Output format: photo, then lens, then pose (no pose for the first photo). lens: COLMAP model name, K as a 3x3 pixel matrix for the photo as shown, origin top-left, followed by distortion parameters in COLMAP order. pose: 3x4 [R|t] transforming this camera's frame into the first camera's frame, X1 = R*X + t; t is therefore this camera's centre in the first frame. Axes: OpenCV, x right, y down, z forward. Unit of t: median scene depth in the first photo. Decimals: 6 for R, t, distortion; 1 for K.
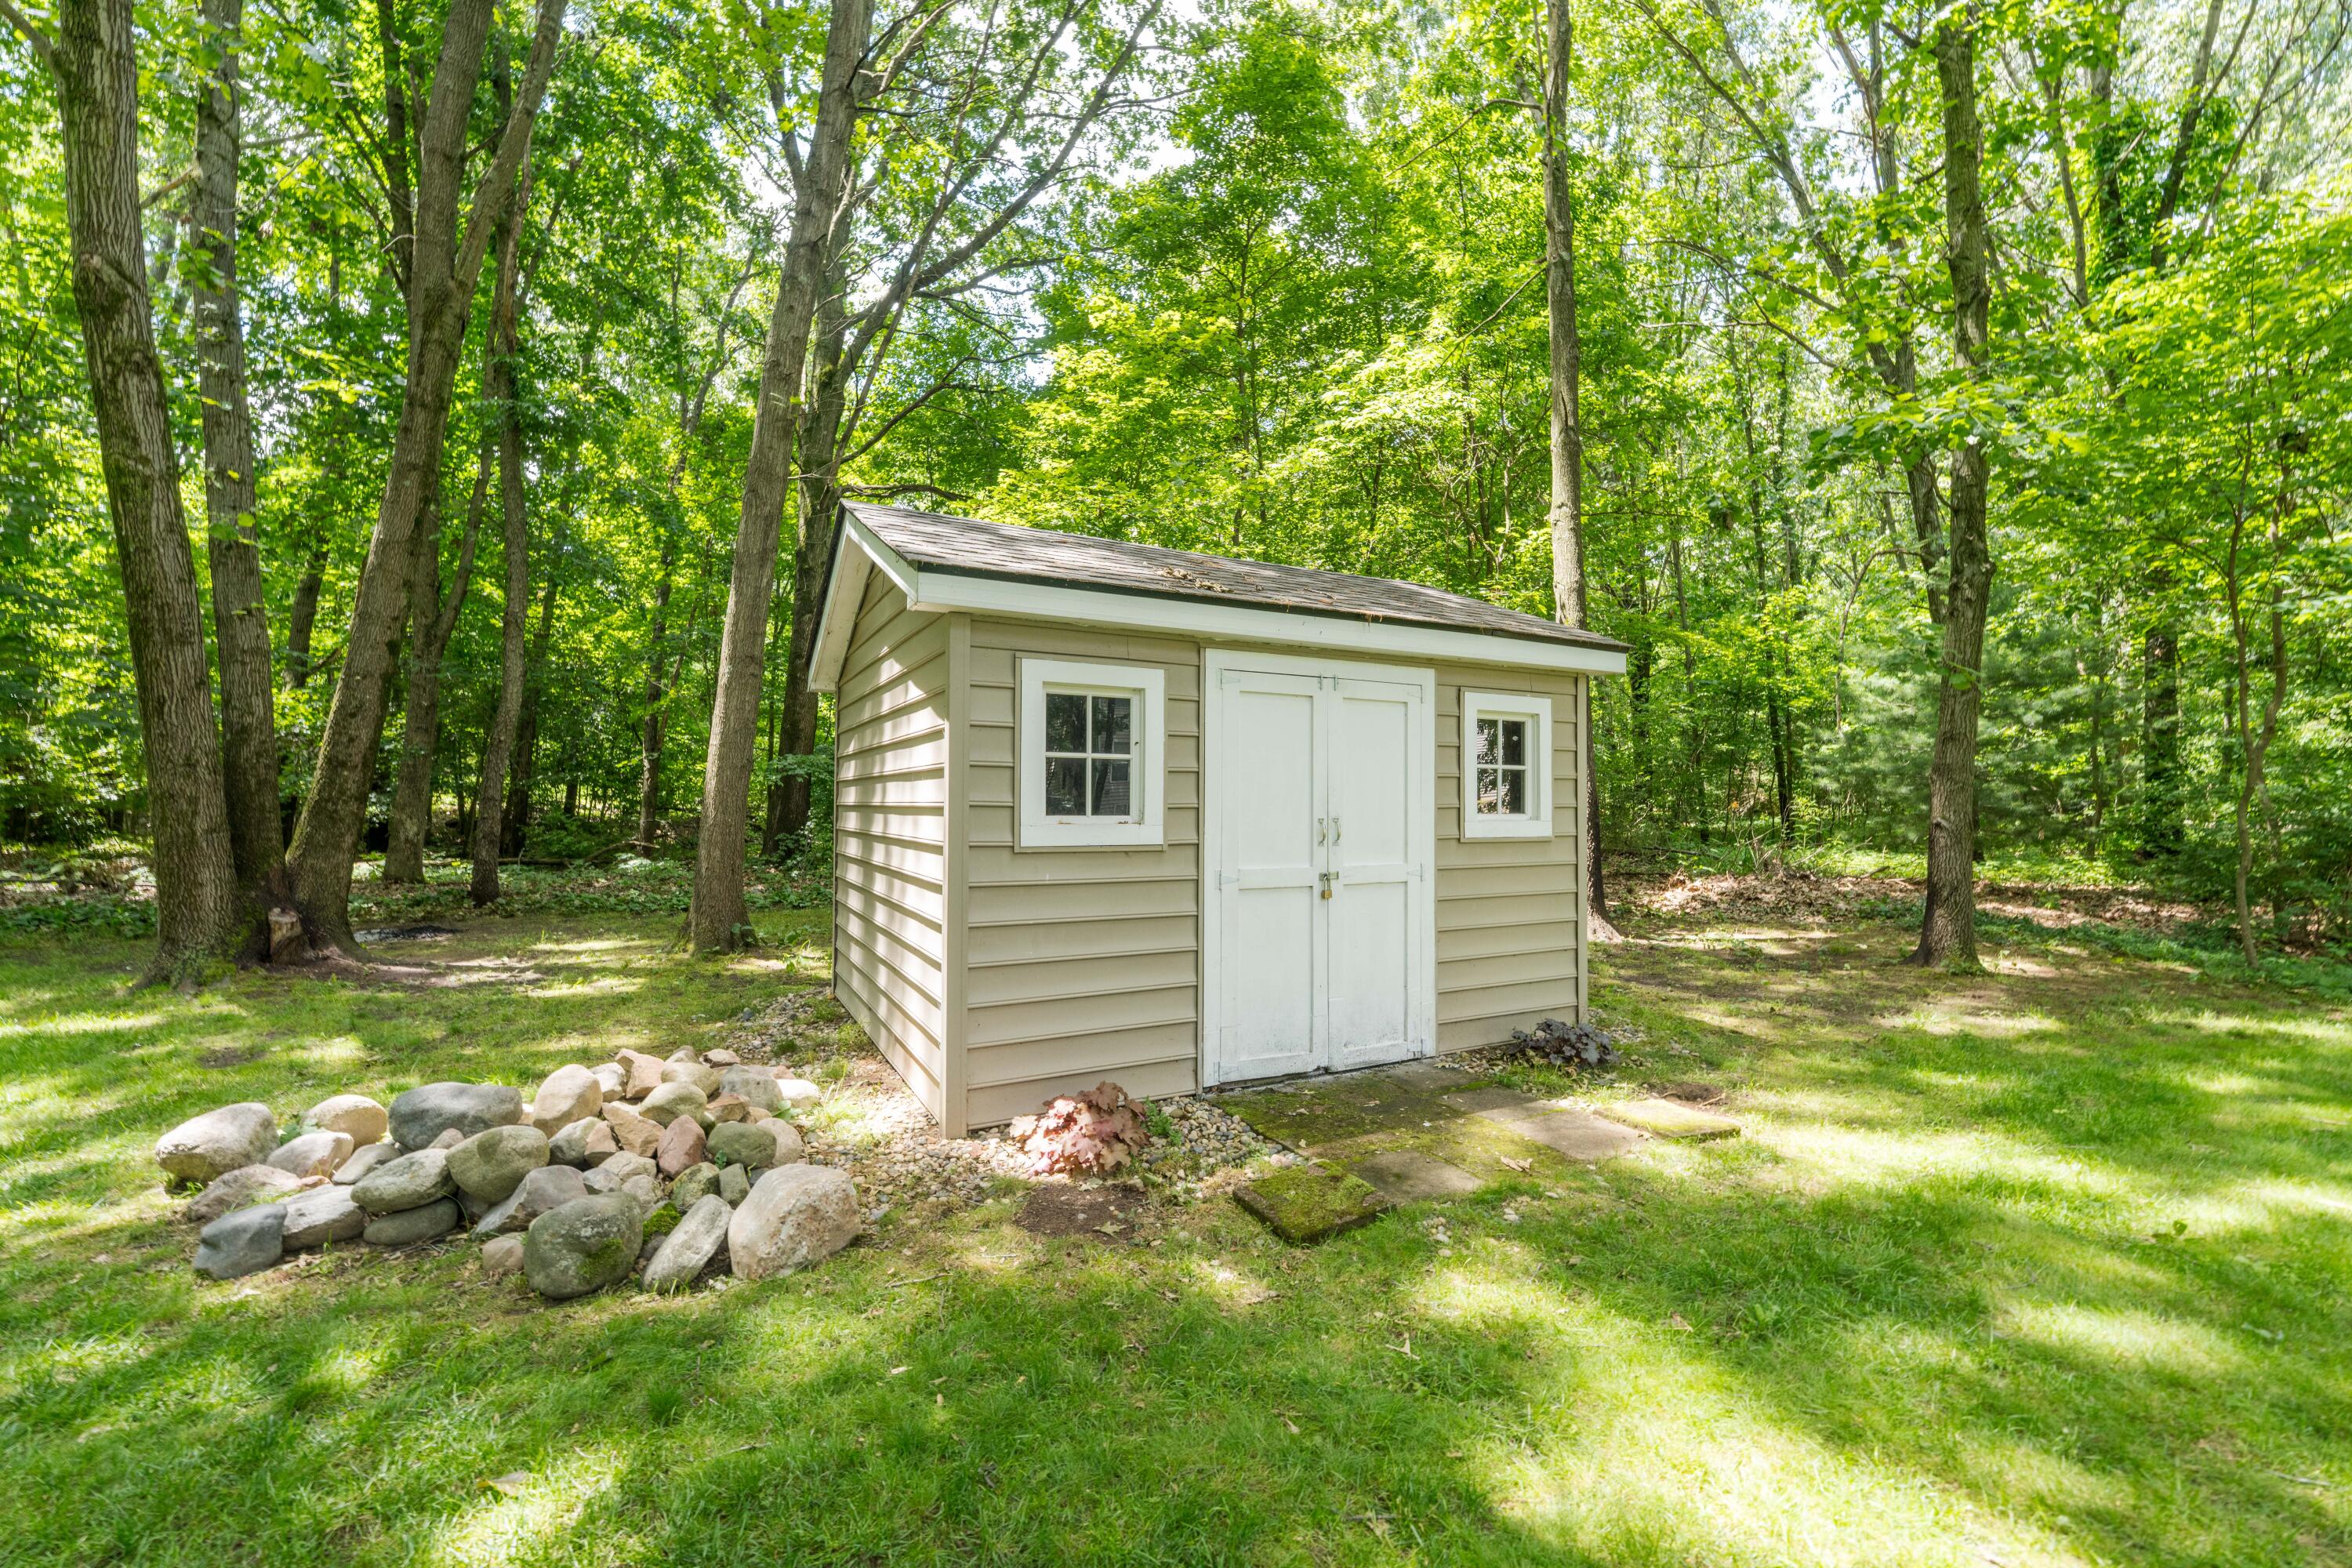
lens RADIAL K [[1003.0, 0, 1176.0], [0, 1003.0, 784.0], [0, 0, 1]] dist [-0.000207, -0.000097]
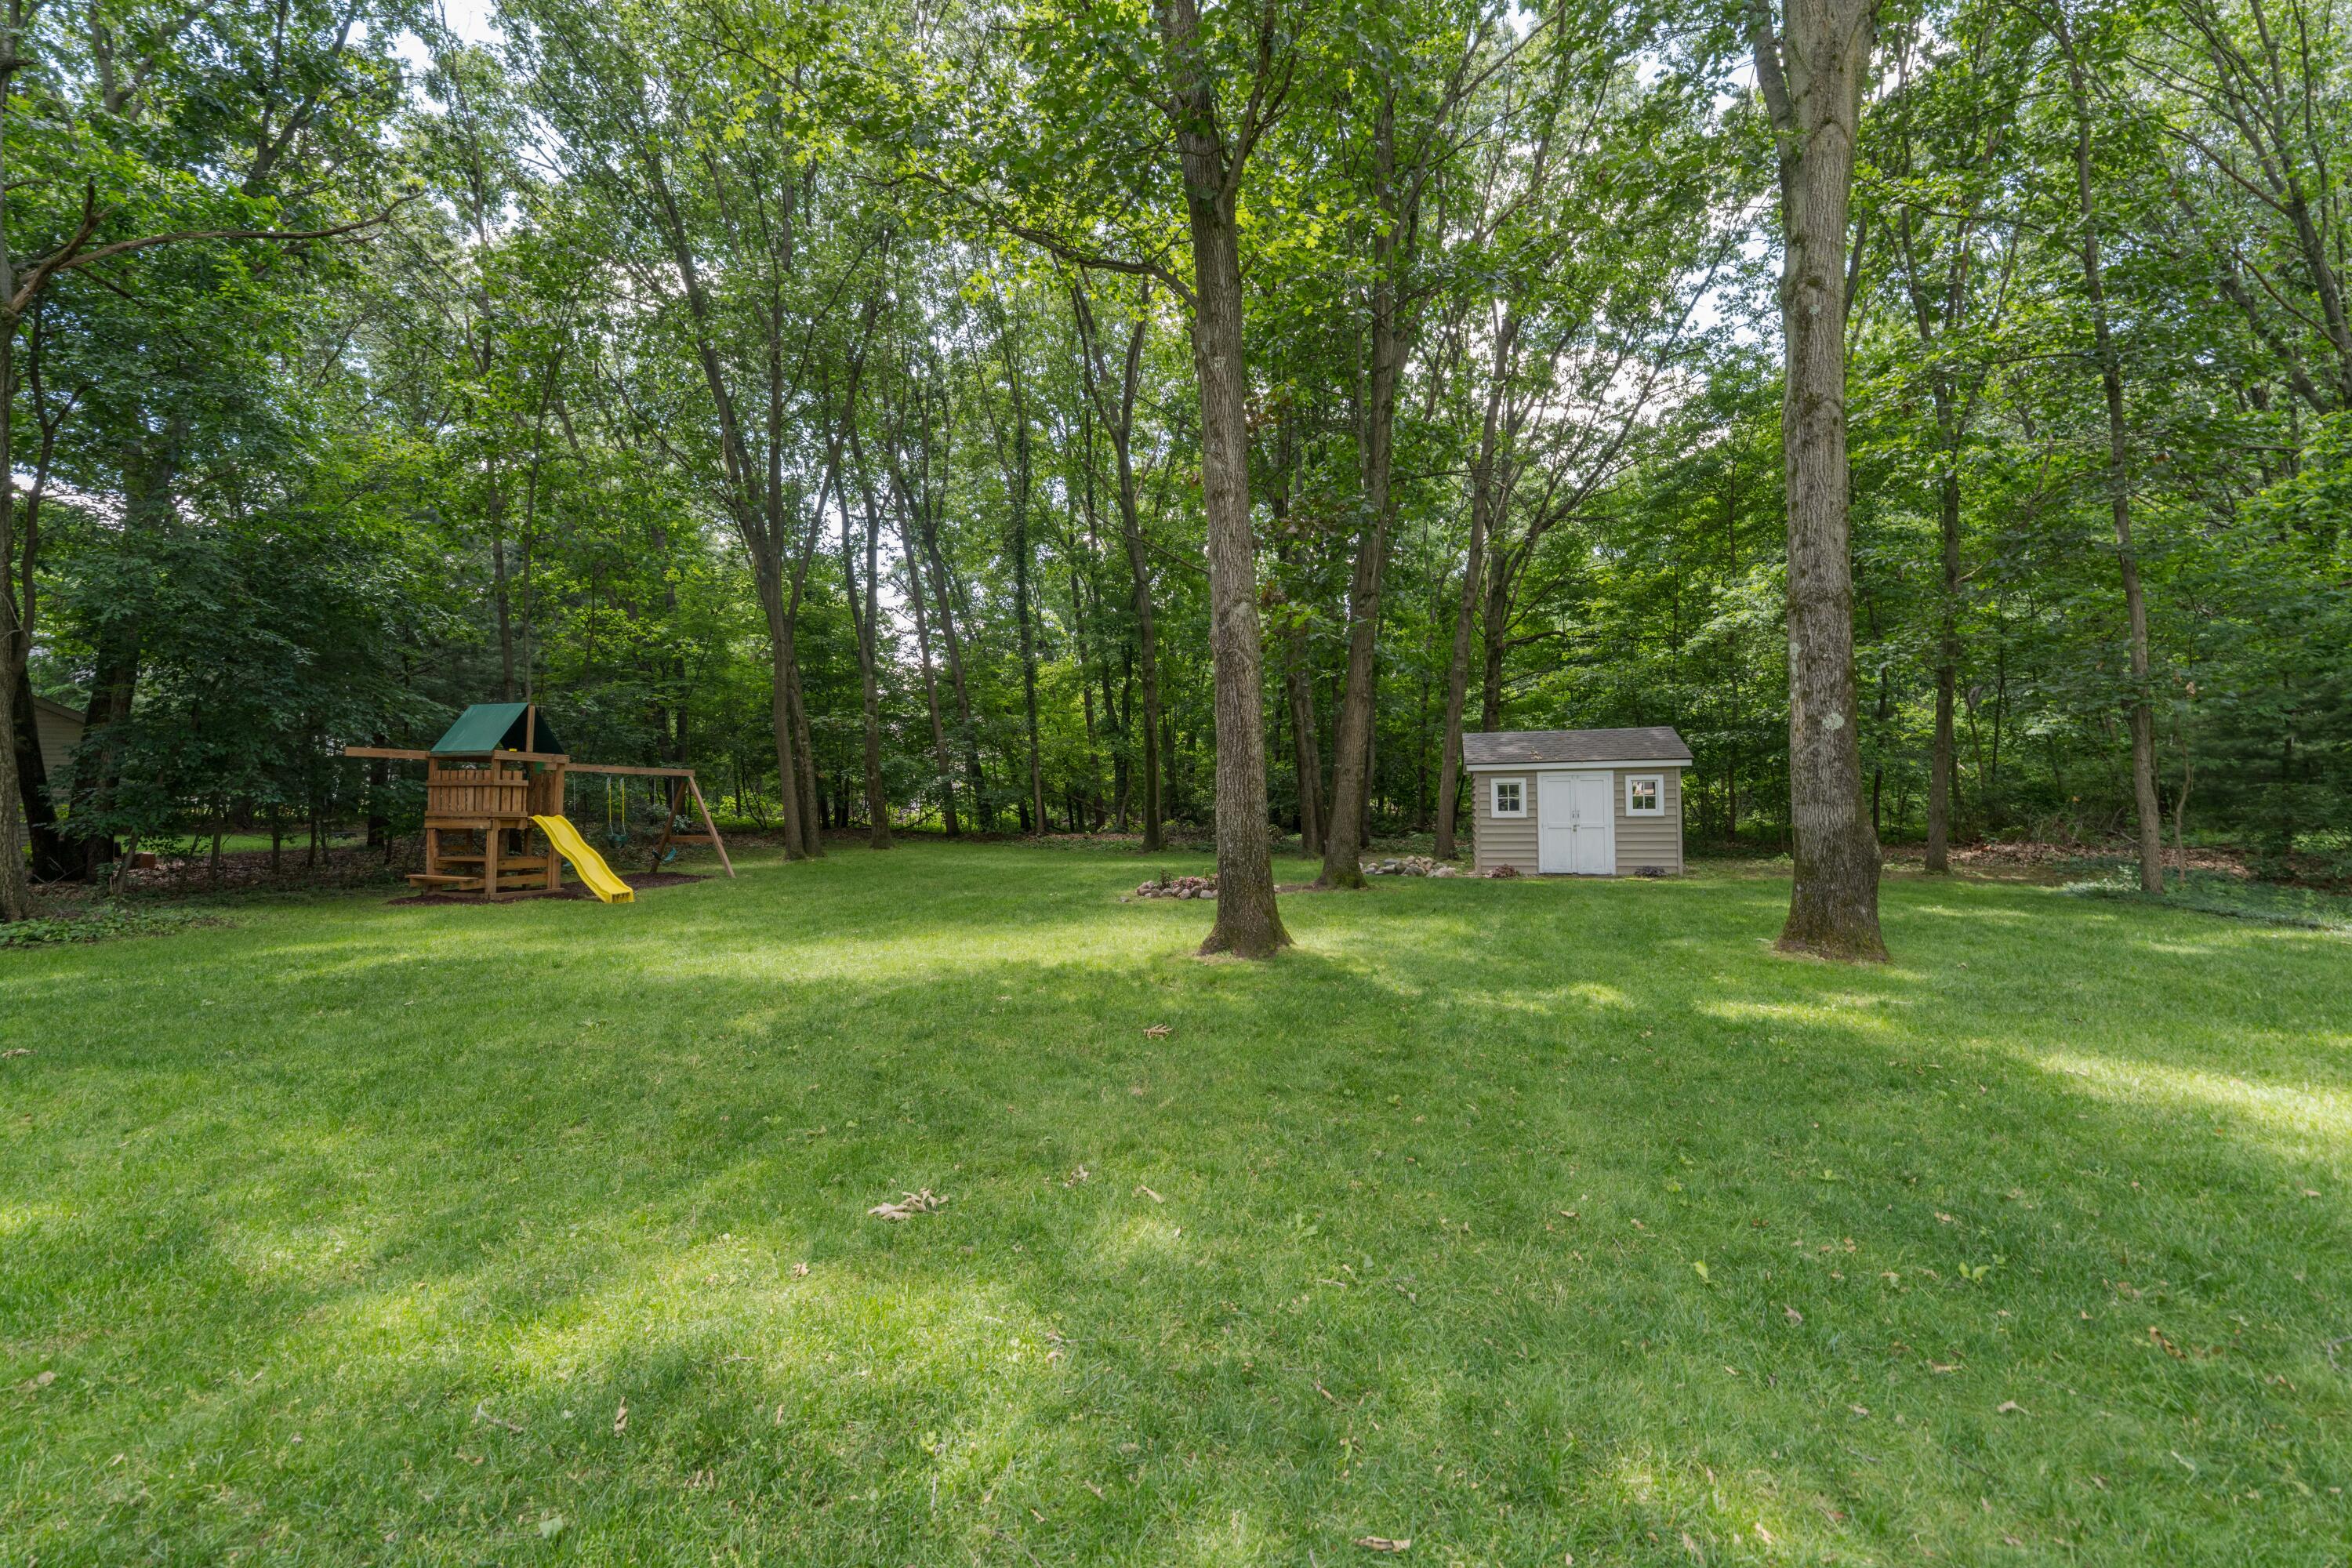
lens RADIAL K [[1003.0, 0, 1176.0], [0, 1003.0, 784.0], [0, 0, 1]] dist [-0.000207, -0.000097]
pose [[0.751417, -0.026255, -0.659305, 1.750215], [0.025779, 0.999613, -0.010426, -0.081056], [0.659324, -0.009162, 0.751803, -3.365409]]
